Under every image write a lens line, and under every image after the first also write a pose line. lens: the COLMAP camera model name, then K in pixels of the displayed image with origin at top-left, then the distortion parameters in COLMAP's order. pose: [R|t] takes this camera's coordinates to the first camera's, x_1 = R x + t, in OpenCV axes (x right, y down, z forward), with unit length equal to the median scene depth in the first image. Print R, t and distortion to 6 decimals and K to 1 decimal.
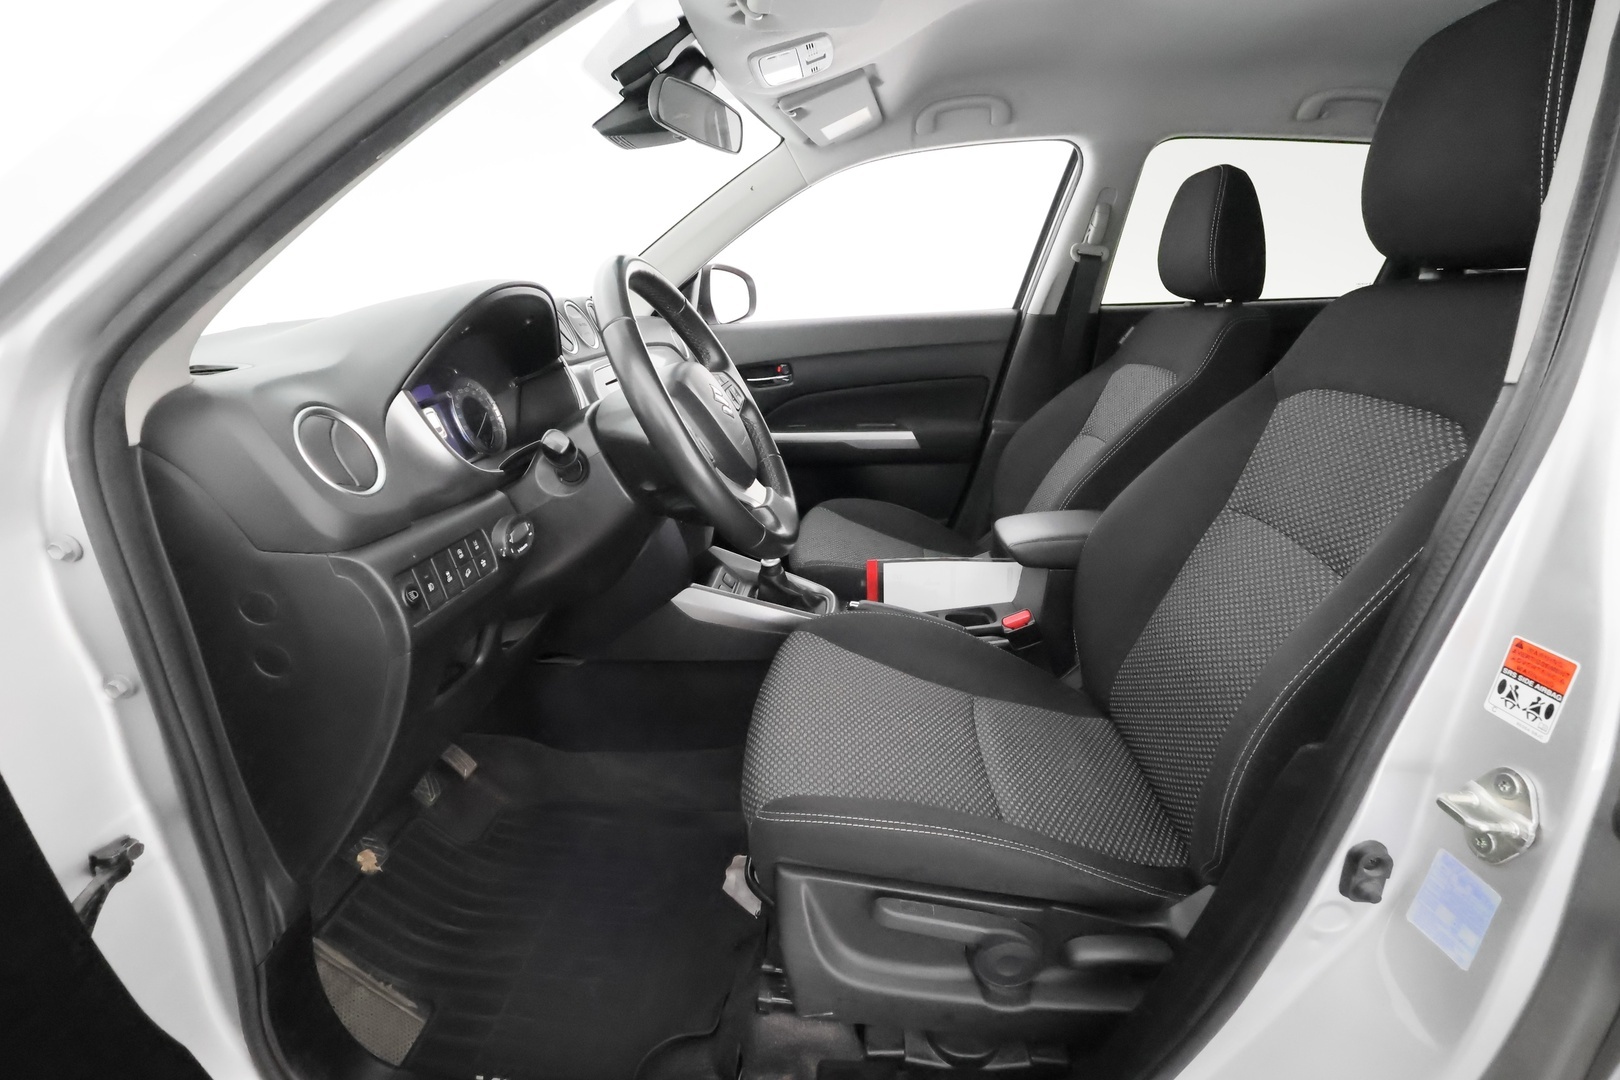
lens RADIAL K [[737.4, 0, 810.0], [0, 737.4, 540.0], [0, 0, 1]] dist [-0.005564, 0.000177]
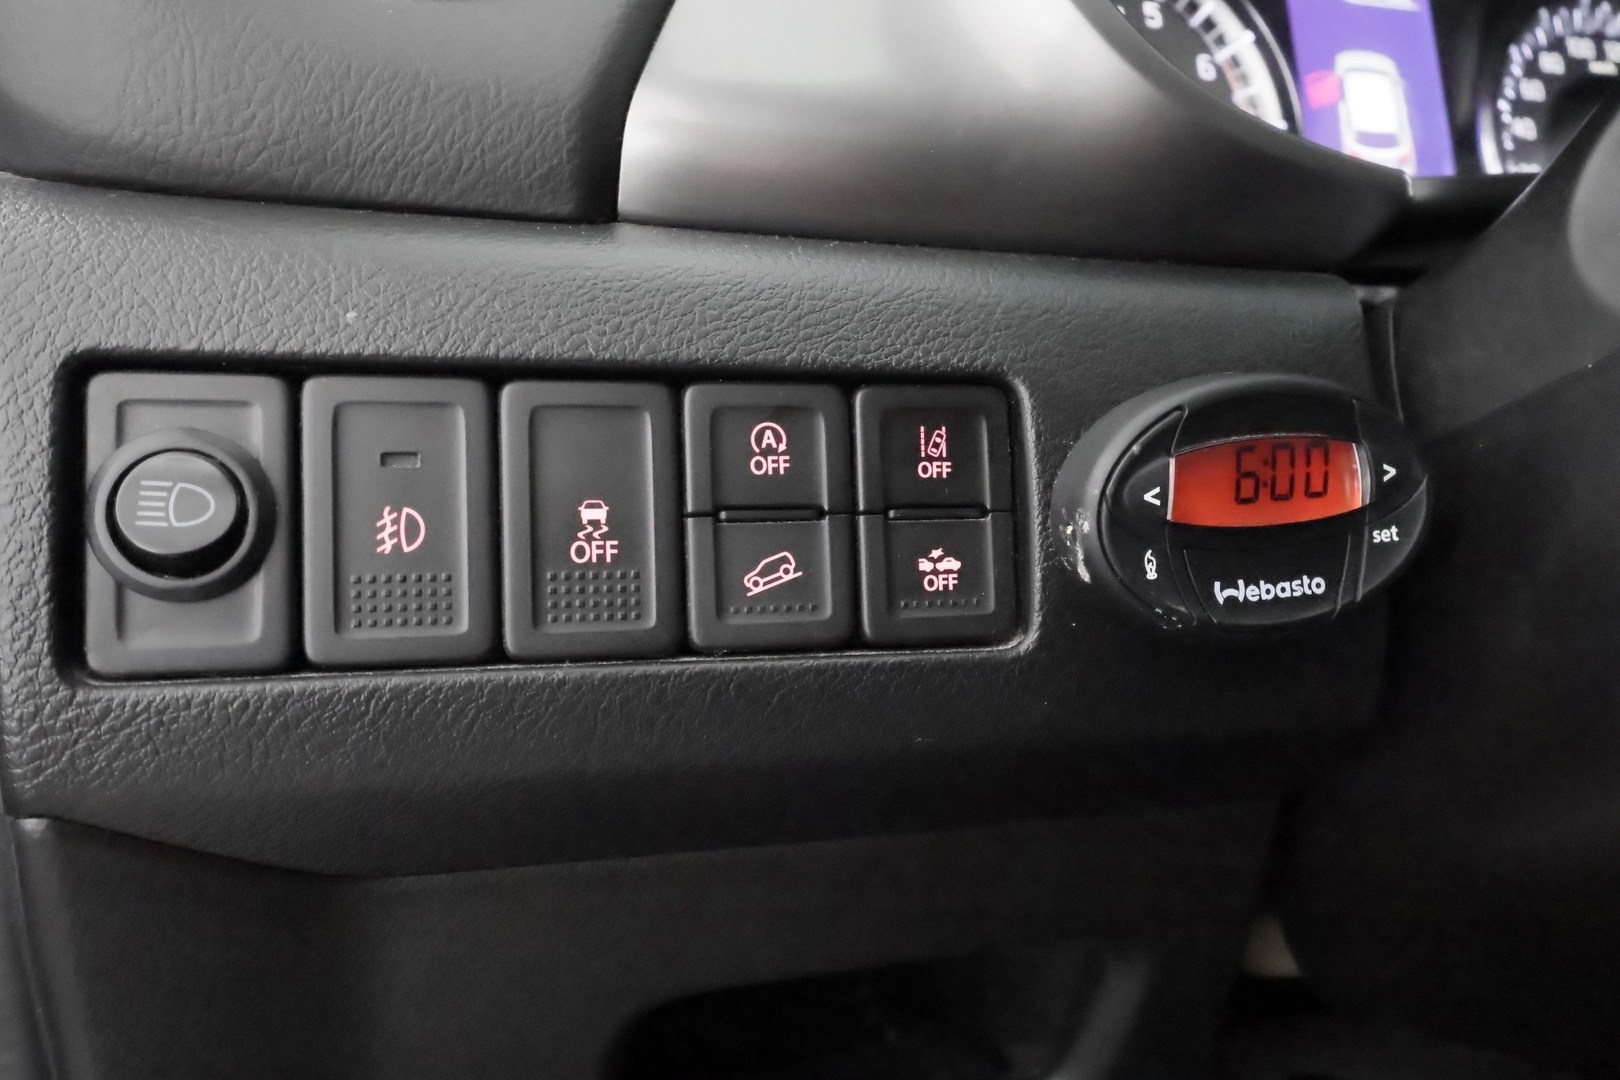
lens RADIAL K [[1263.2, 0, 810.0], [0, 1263.2, 540.0], [0, 0, 1]] dist [-0.000552, 0.001824]
pose [[0.355410, 0.186010, -0.916015, -0.100224], [-0.319473, 0.945154, 0.067973, 0.007589], [0.878419, 0.268484, 0.395342, 0.444716]]
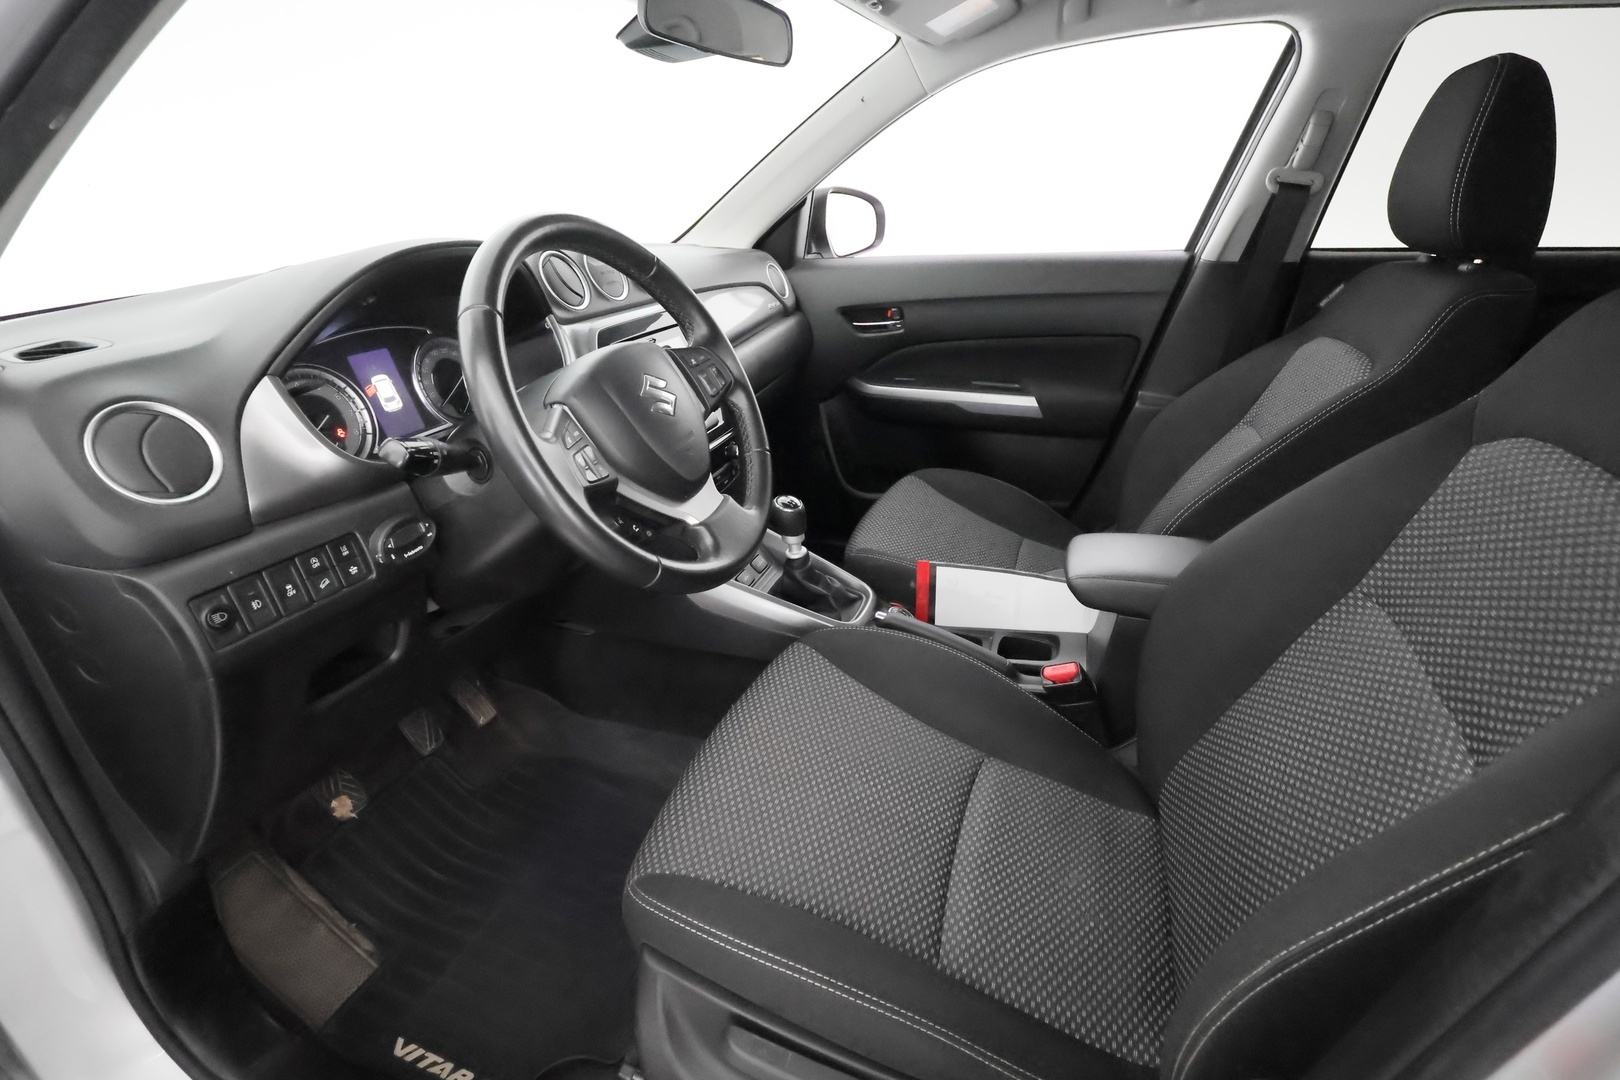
lens RADIAL K [[737.4, 0, 810.0], [0, 737.4, 540.0], [0, 0, 1]] dist [-0.005564, 0.000177]
pose [[0.960345, 0.126475, -0.248477, 0.167213], [-0.097452, 0.987249, 0.125869, -0.090827], [0.261228, -0.096663, 0.960425, 0.141809]]
